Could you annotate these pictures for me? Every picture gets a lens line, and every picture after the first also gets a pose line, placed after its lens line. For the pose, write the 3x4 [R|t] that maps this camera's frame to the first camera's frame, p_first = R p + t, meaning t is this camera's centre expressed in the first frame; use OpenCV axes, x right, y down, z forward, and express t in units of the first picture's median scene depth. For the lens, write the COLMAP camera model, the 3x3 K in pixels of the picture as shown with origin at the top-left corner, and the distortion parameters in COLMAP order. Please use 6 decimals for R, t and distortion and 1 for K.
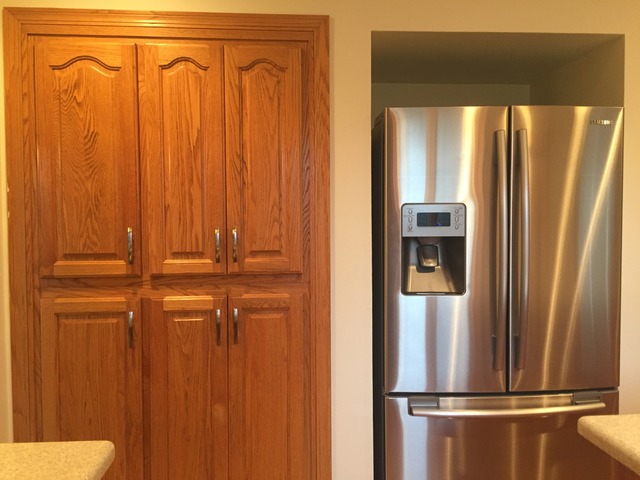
lens RADIAL K [[546.4, 0, 320.0], [0, 546.4, 240.0], [0, 0, 1]] dist [0.069445, -0.107657]
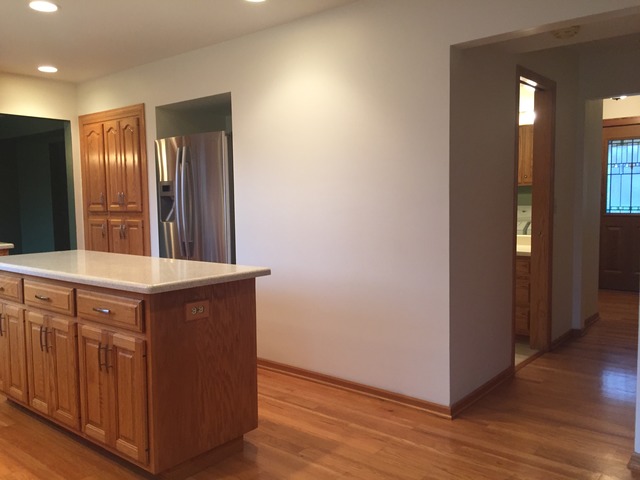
lens RADIAL K [[546.4, 0, 320.0], [0, 546.4, 240.0], [0, 0, 1]] dist [0.069445, -0.107657]
pose [[0.730387, 0.048896, -0.681281, 2.247219], [-0.003821, 0.997711, 0.067510, 0.019663], [0.683023, -0.046705, 0.728902, -0.244338]]
